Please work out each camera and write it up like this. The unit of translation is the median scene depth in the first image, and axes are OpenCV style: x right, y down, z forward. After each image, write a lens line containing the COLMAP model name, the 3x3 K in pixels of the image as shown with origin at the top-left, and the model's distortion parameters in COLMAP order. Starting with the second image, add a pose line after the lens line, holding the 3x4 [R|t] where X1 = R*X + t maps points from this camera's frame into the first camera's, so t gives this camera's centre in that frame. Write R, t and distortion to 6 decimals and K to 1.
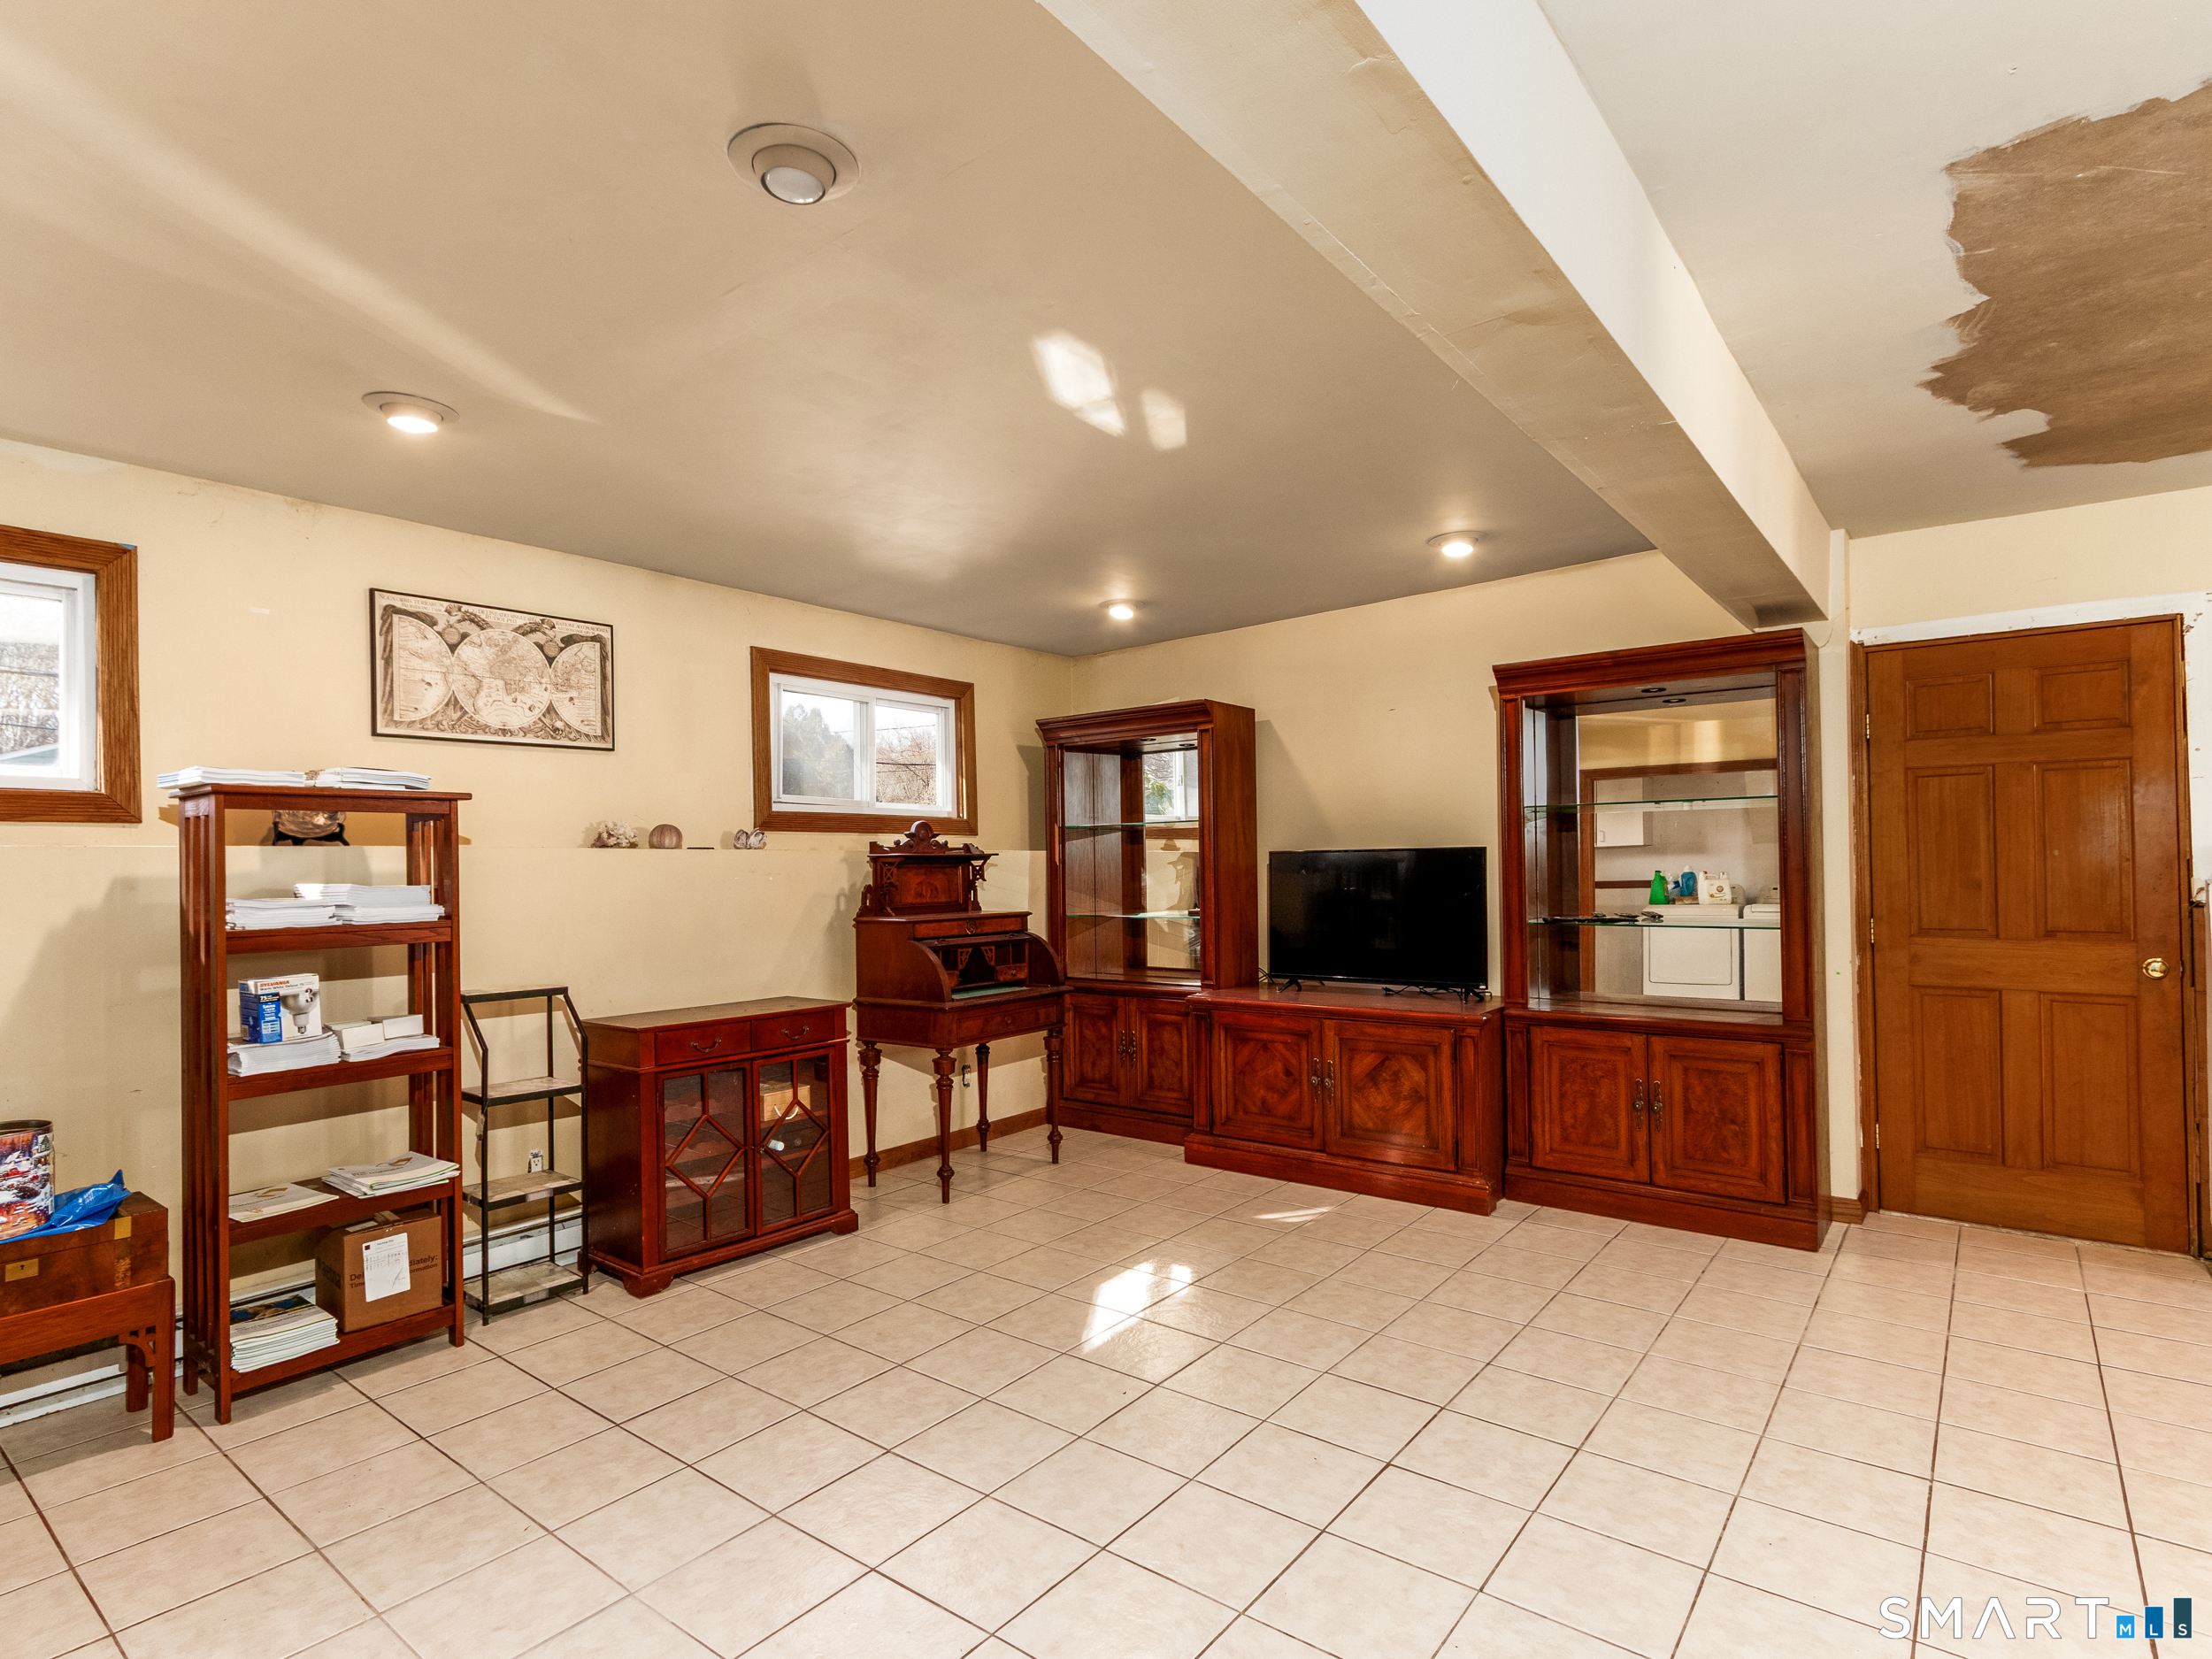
lens RADIAL K [[1132.0, 0, 1092.2], [0, 1132.0, 850.2], [0, 0, 1]] dist [0.003122, -0.000554]
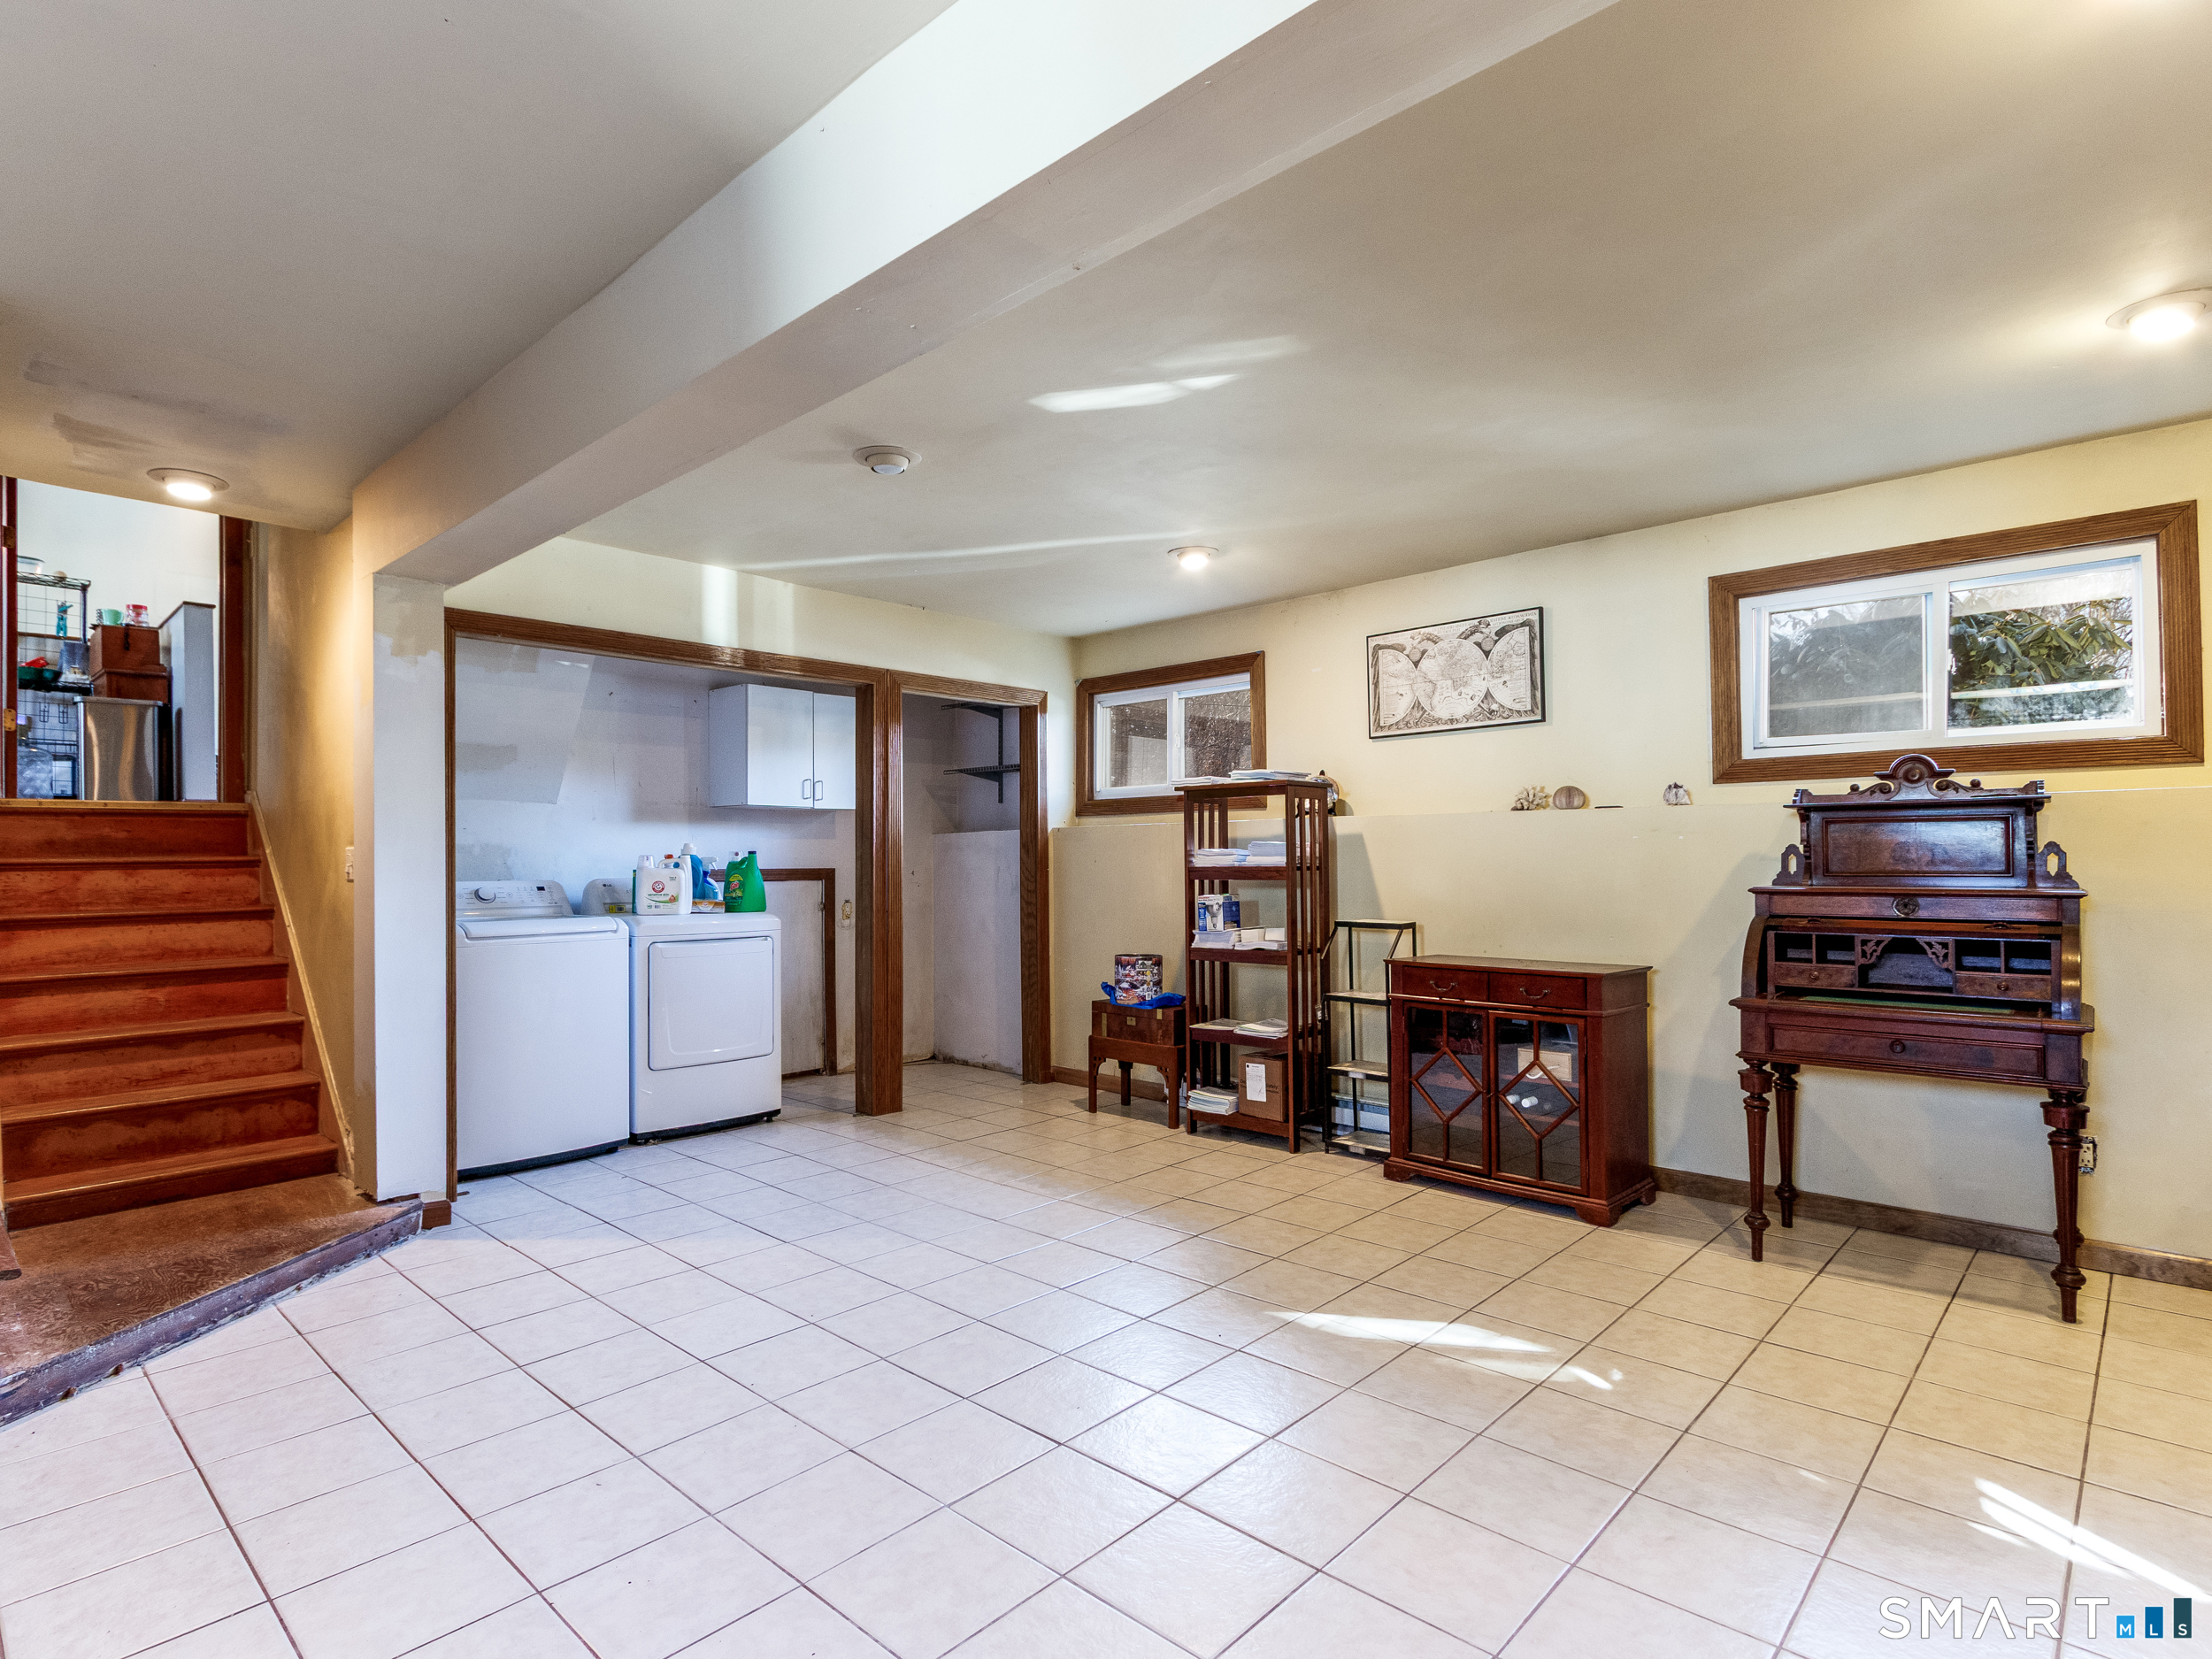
lens RADIAL K [[1132.0, 0, 1092.2], [0, 1132.0, 850.2], [0, 0, 1]] dist [0.003122, -0.000554]
pose [[-0.085097, 0.002027, -0.996371, 0.748369], [0.020710, 0.999785, 0.000265, 0.028895], [0.996157, -0.020612, -0.085121, 0.700448]]
